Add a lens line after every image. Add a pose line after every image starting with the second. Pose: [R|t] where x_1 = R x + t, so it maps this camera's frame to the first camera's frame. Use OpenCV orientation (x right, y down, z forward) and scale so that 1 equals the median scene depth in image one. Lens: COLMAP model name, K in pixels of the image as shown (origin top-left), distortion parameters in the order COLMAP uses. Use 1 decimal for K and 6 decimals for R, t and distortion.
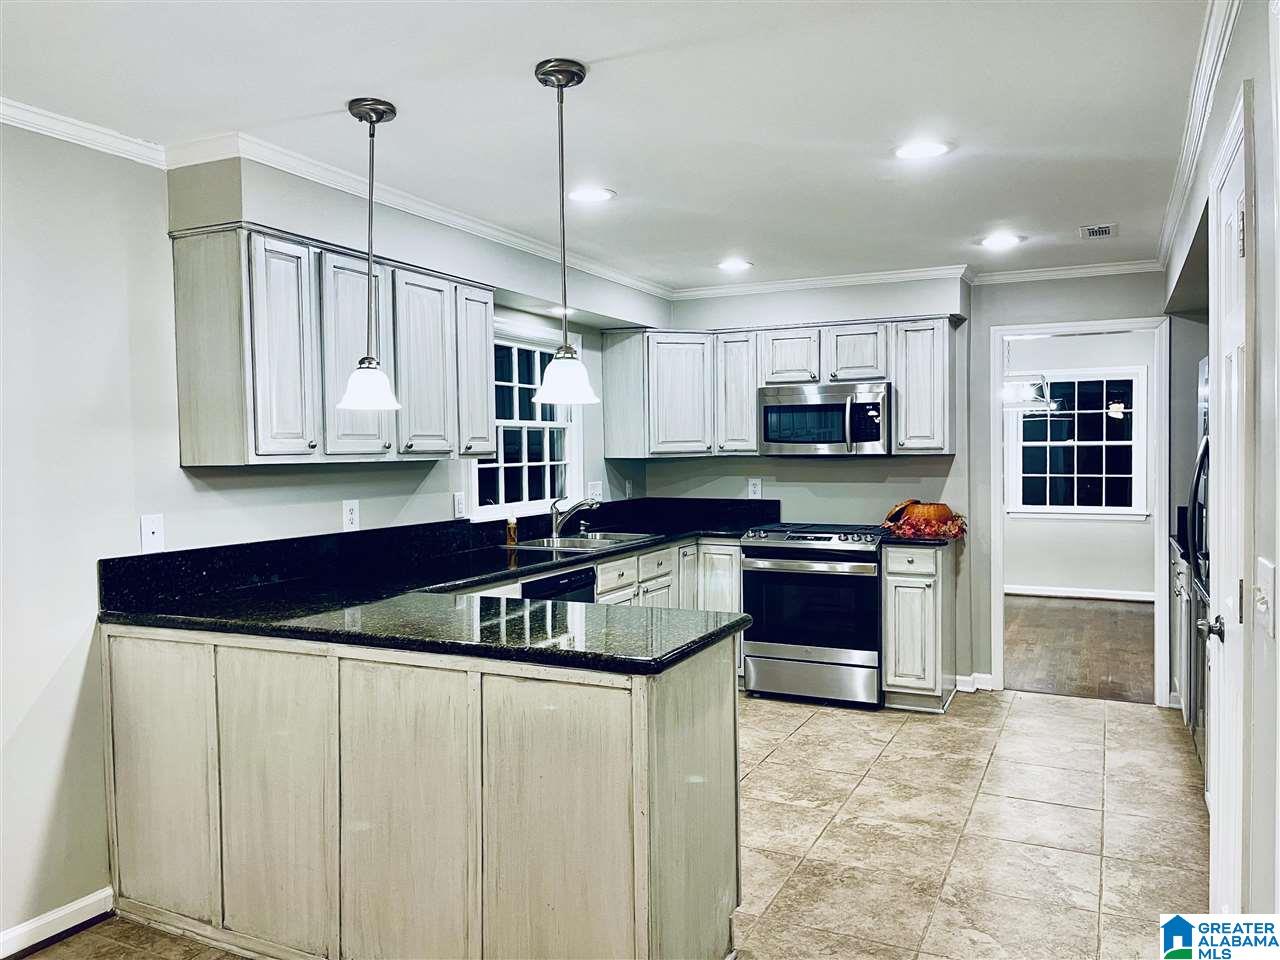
lens RADIAL K [[965.9, 0, 647.9], [0, 965.9, 461.4], [0, 0, 1]] dist [0.073010, -0.088783]
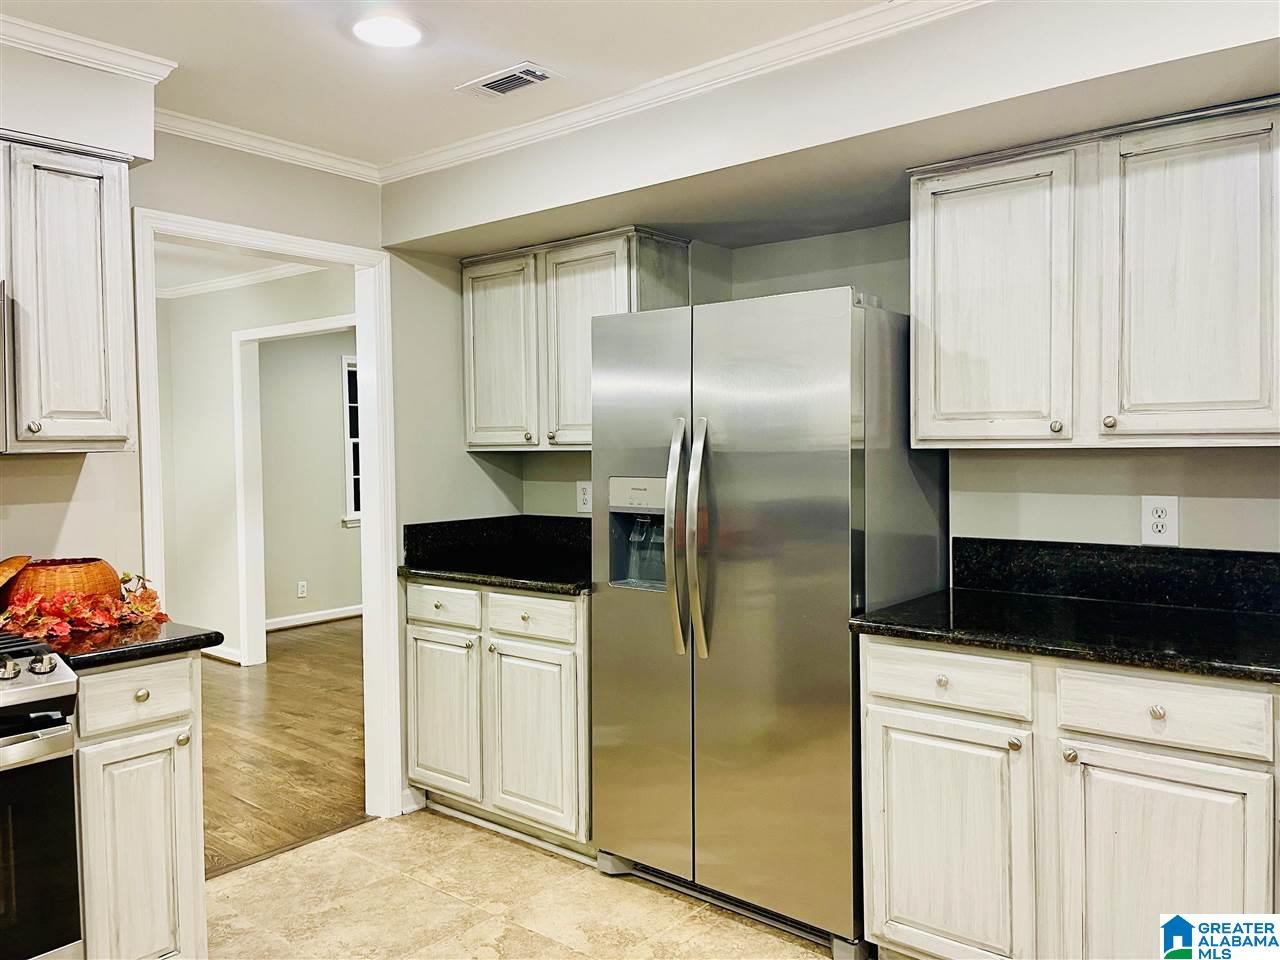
lens RADIAL K [[965.9, 0, 647.9], [0, 965.9, 461.4], [0, 0, 1]] dist [0.073010, -0.088783]
pose [[0.240798, -0.010650, 0.970517, -0.096259], [0.022240, 0.999738, 0.005453, 0.000215], [-0.970321, 0.020271, 0.240971, 0.656129]]
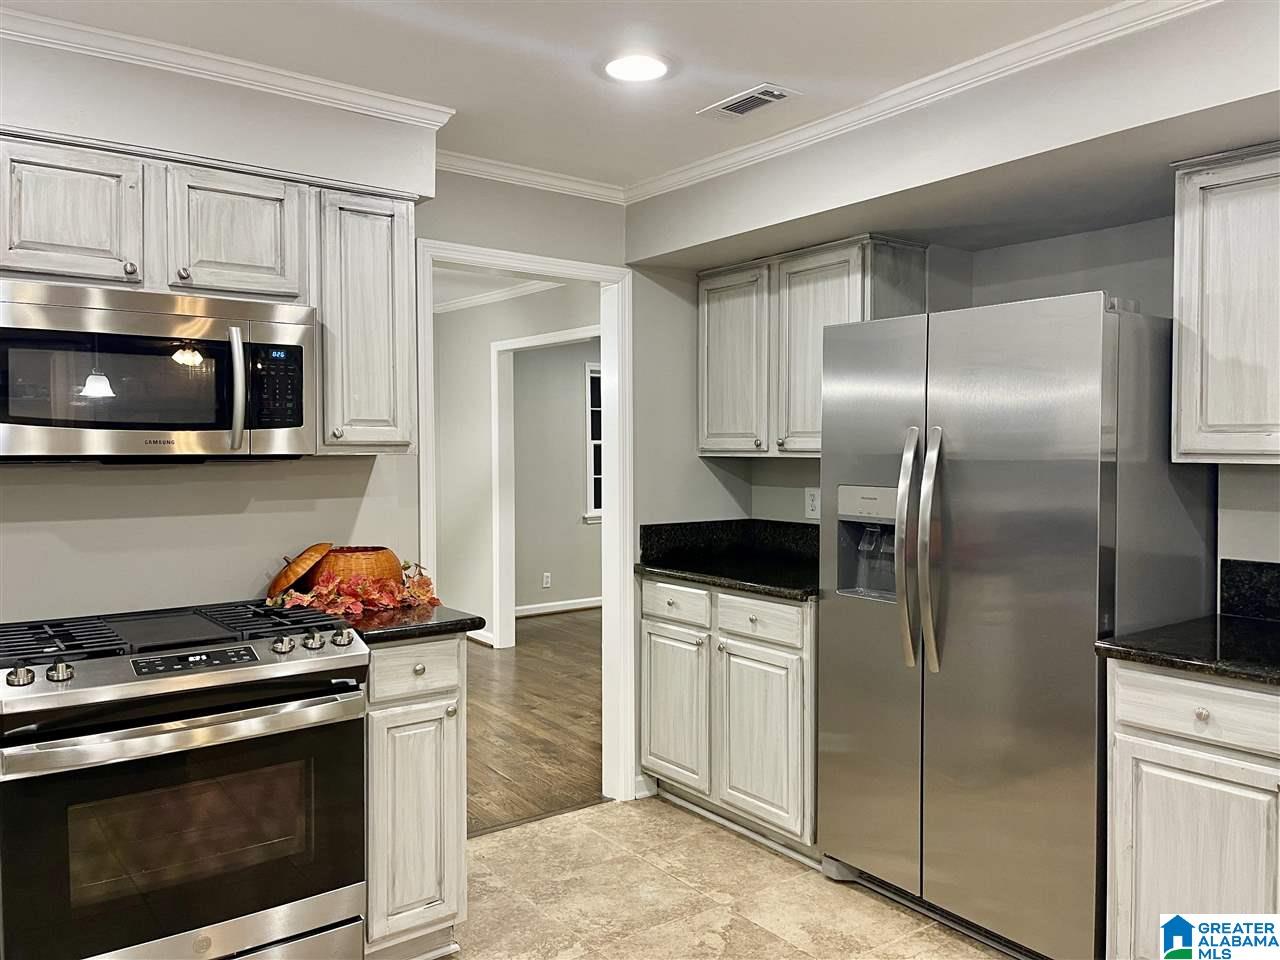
lens RADIAL K [[965.9, 0, 647.9], [0, 965.9, 461.4], [0, 0, 1]] dist [0.073010, -0.088783]
pose [[0.461535, -0.003948, 0.887113, -0.112411], [0.006260, 0.999980, 0.001194, -0.003897], [-0.887100, 0.005002, 0.461550, 0.650182]]
